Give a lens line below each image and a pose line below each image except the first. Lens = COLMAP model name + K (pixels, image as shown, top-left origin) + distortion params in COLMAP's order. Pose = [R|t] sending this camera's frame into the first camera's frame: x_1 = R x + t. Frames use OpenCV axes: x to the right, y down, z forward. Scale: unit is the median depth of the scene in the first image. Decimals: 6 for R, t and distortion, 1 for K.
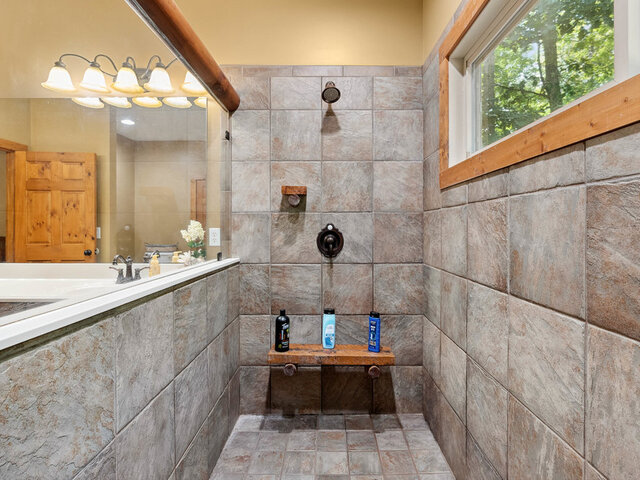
lens RADIAL K [[326.7, 0, 319.8], [0, 326.7, 233.5], [0, 0, 1]] dist [-0.014444, 0.007164]
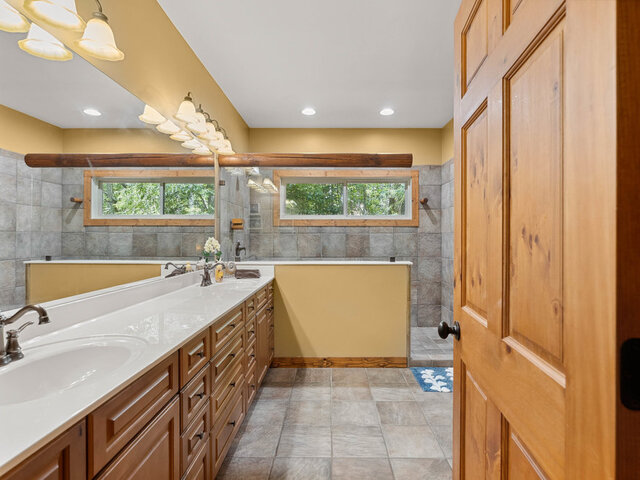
lens RADIAL K [[326.7, 0, 324.3], [0, 326.7, 238.7], [0, 0, 1]] dist [-0.014444, 0.007164]
pose [[0.007745, 0.002415, 0.999967, -4.093705], [0.015706, 0.999873, -0.002537, -0.042715], [-0.999847, 0.015725, 0.007706, 1.096848]]
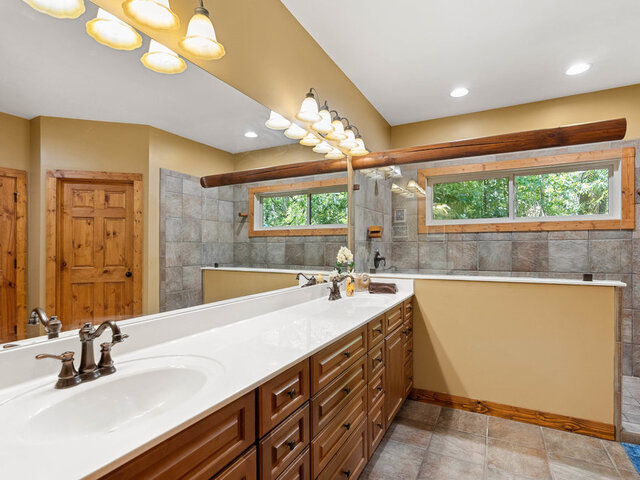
lens RADIAL K [[326.7, 0, 326.0], [0, 326.7, 249.9], [0, 0, 1]] dist [-0.014444, 0.007164]
pose [[0.455658, -0.004476, 0.890144, -3.607138], [0.016161, 0.999864, -0.003245, -0.045596], [-0.890008, 0.015865, 0.455668, 1.021939]]
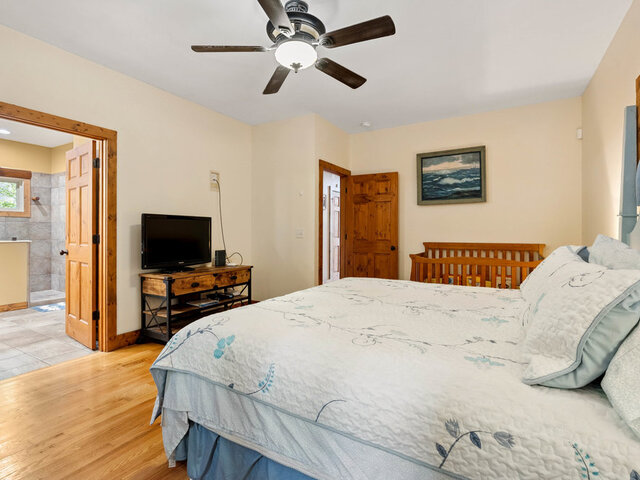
lens RADIAL K [[326.7, 0, 322.8], [0, 326.7, 231.1], [0, 0, 1]] dist [-0.014444, 0.007164]
pose [[-0.871396, 0.001812, 0.490576, -7.367802], [0.010084, 0.999848, 0.014220, 0.024351], [-0.490476, 0.017338, -0.871282, 2.459963]]
